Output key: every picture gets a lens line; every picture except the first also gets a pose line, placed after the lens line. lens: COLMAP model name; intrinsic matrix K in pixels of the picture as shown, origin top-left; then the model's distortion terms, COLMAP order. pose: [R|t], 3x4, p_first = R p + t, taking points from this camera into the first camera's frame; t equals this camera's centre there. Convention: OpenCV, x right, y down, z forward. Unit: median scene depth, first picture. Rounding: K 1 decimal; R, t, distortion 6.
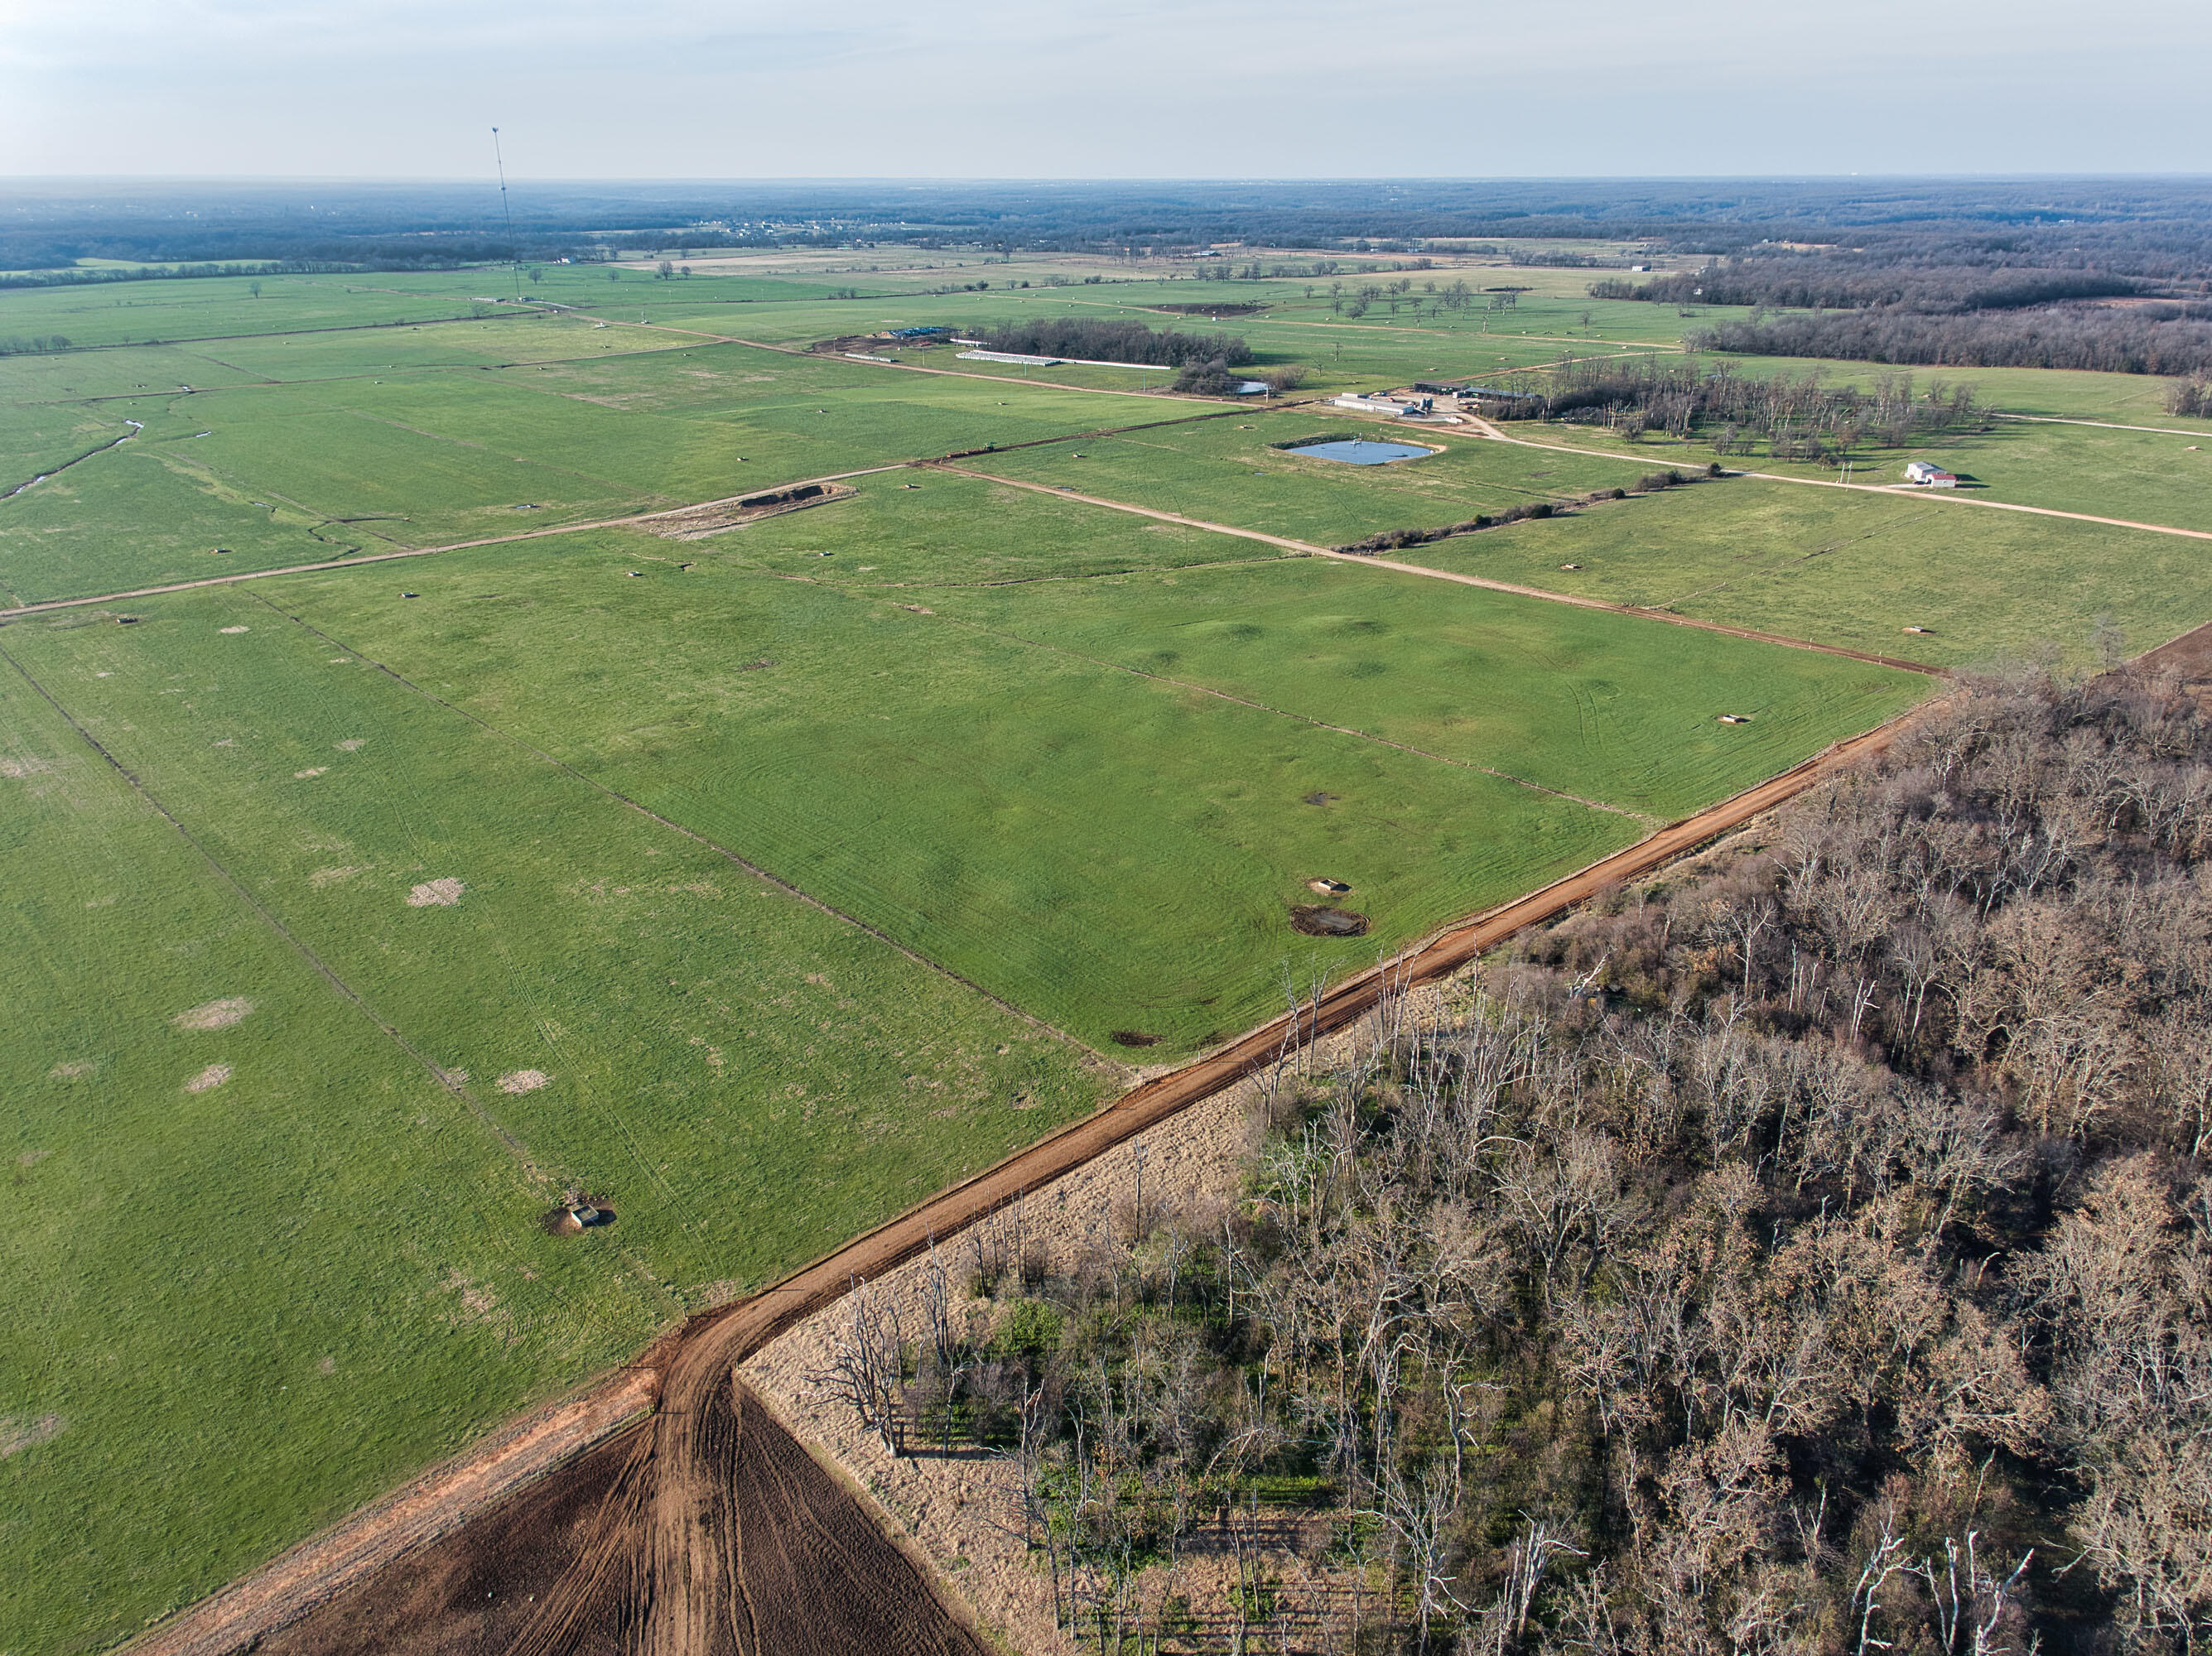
lens RADIAL K [[1552.9, 0, 1114.2], [0, 1552.9, 828.5], [0, 0, 1]] dist [0.035581, -0.047319]
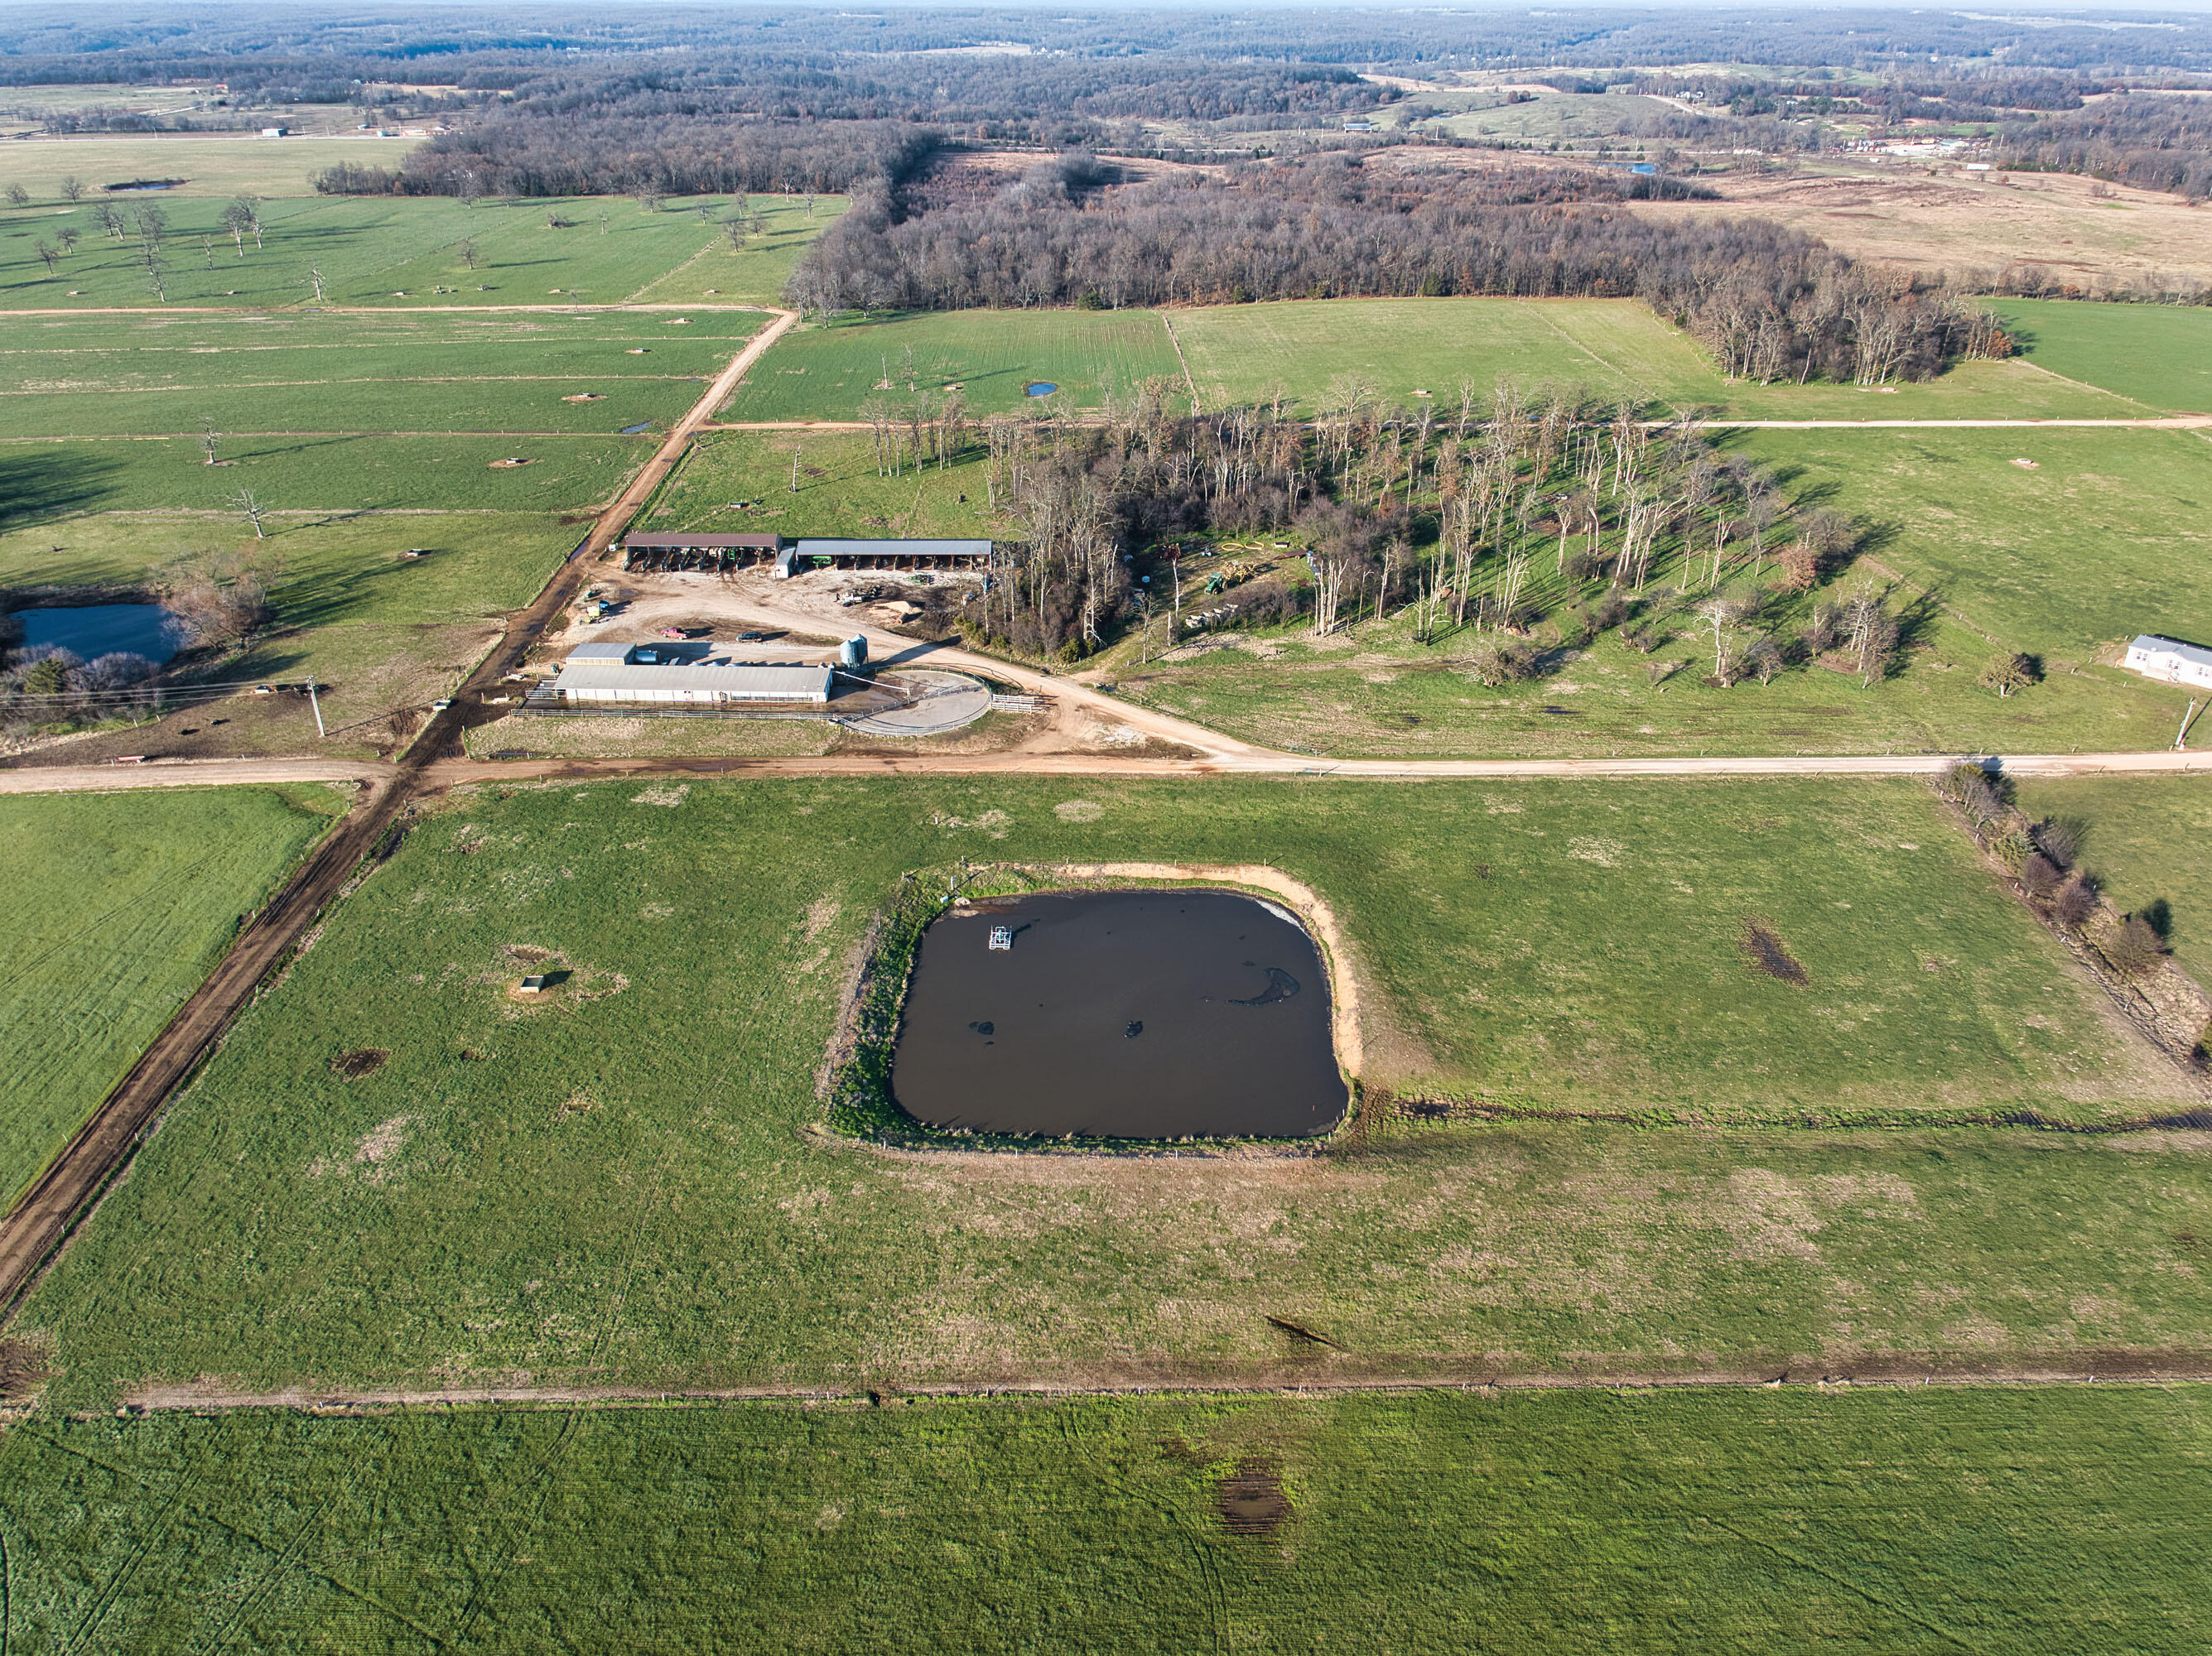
lens RADIAL K [[1552.9, 0, 1107.8], [0, 1552.9, 822.6], [0, 0, 1]] dist [0.035581, -0.047319]
pose [[0.641483, -0.348719, 0.683297, -0.009278], [0.284763, 0.935313, 0.209998, -0.118592], [-0.712327, 0.059868, 0.699290, 0.284961]]
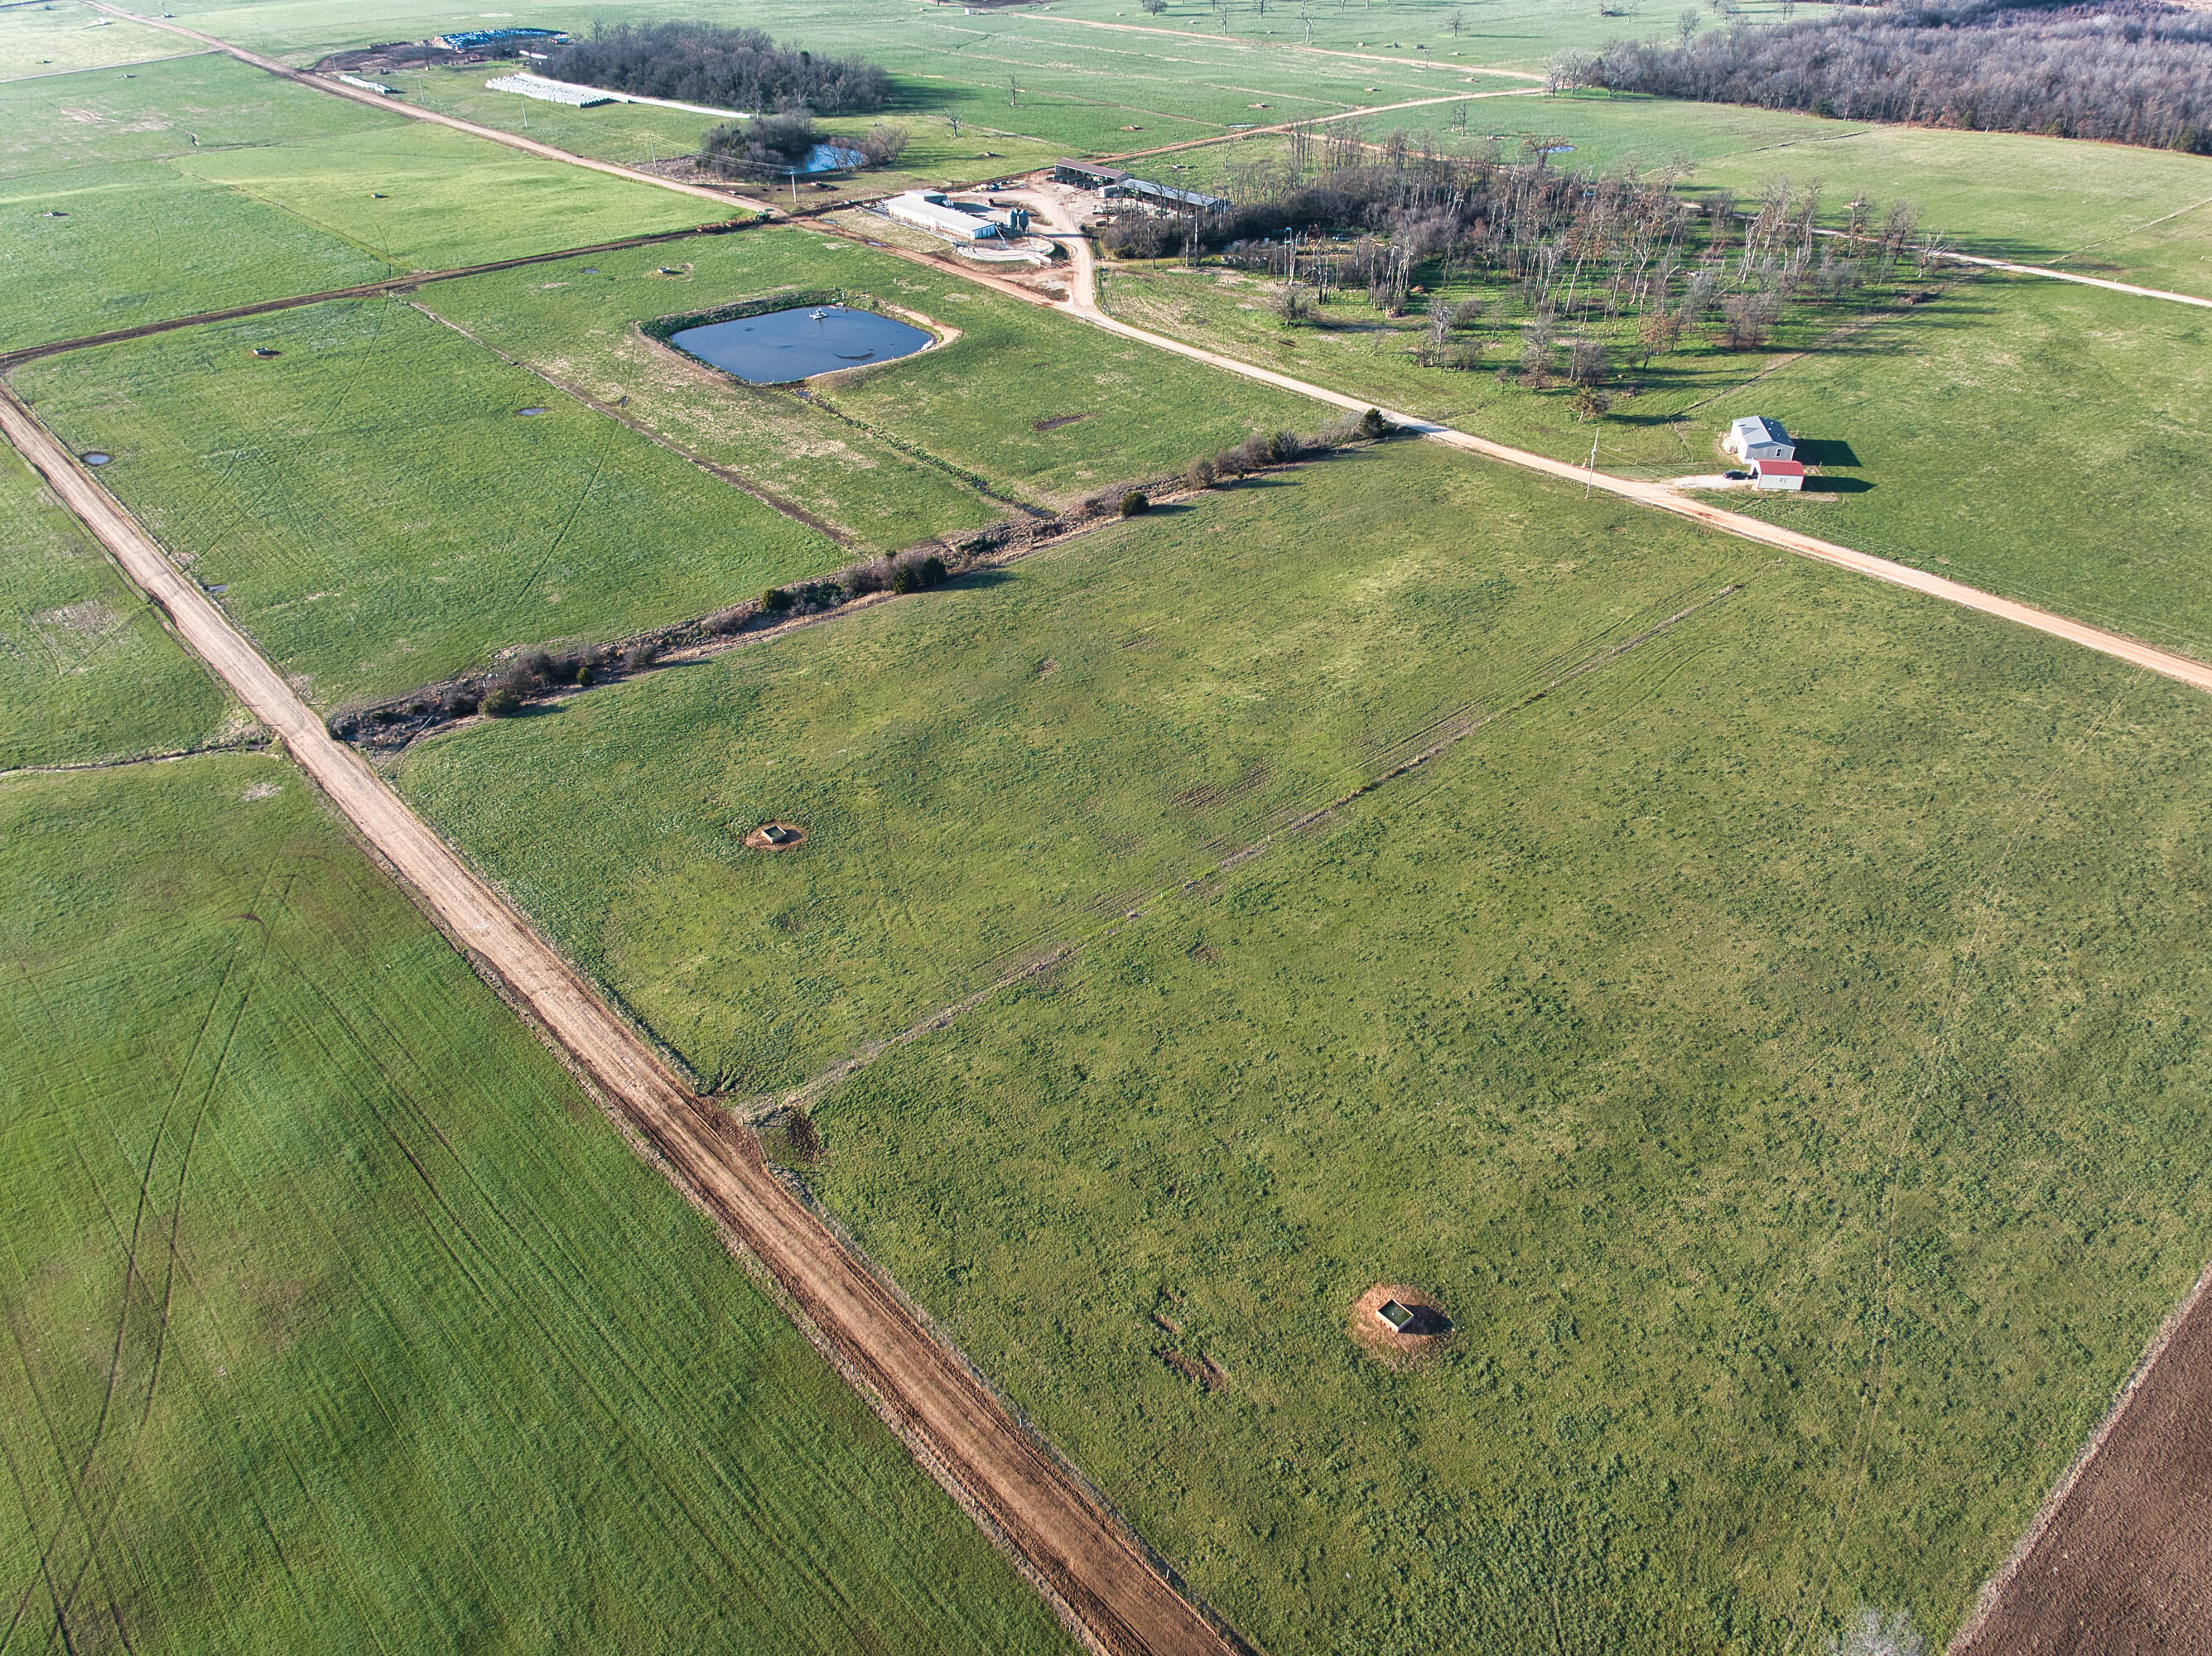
lens RADIAL K [[1552.9, 0, 1125.4], [0, 1552.9, 818.8], [0, 0, 1]] dist [0.035581, -0.047319]
pose [[0.999982, 0.005393, 0.002733, 0.097210], [-0.005802, 0.983117, 0.182889, -0.062813], [-0.001701, -0.182901, 0.983130, 0.147433]]
